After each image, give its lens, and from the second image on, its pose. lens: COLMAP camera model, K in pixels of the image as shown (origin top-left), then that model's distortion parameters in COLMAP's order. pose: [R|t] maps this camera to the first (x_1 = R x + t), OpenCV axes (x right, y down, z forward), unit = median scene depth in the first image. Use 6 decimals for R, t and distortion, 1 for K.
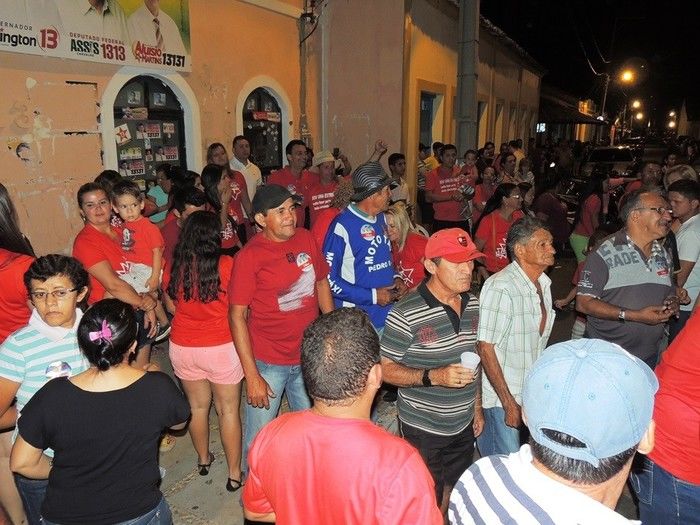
lens RADIAL K [[549.2, 0, 350.0], [0, 549.2, 262.5], [0, 0, 1]] dist [-0.014625, -0.010215]
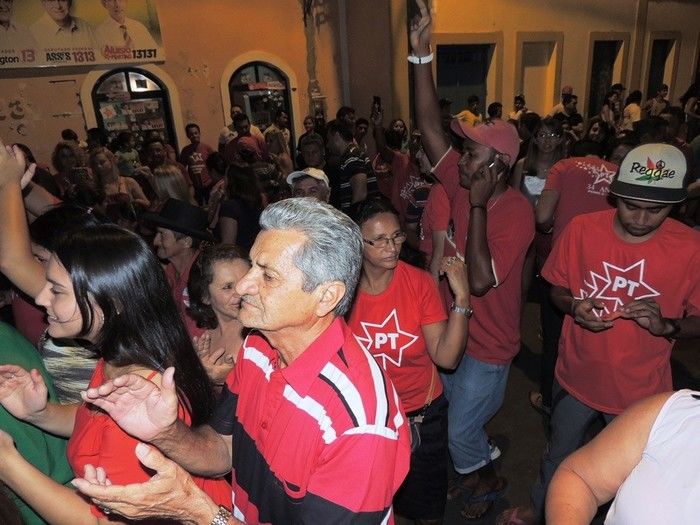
lens RADIAL K [[497.6, 0, 350.0], [0, 497.6, 262.5], [0, 0, 1]] dist [-0.020409, 0.002574]
pose [[0.840027, 0.140768, -0.523965, 0.804897], [-0.070152, 0.985829, 0.152383, -0.083073], [0.537990, -0.091248, 0.837998, 0.202996]]
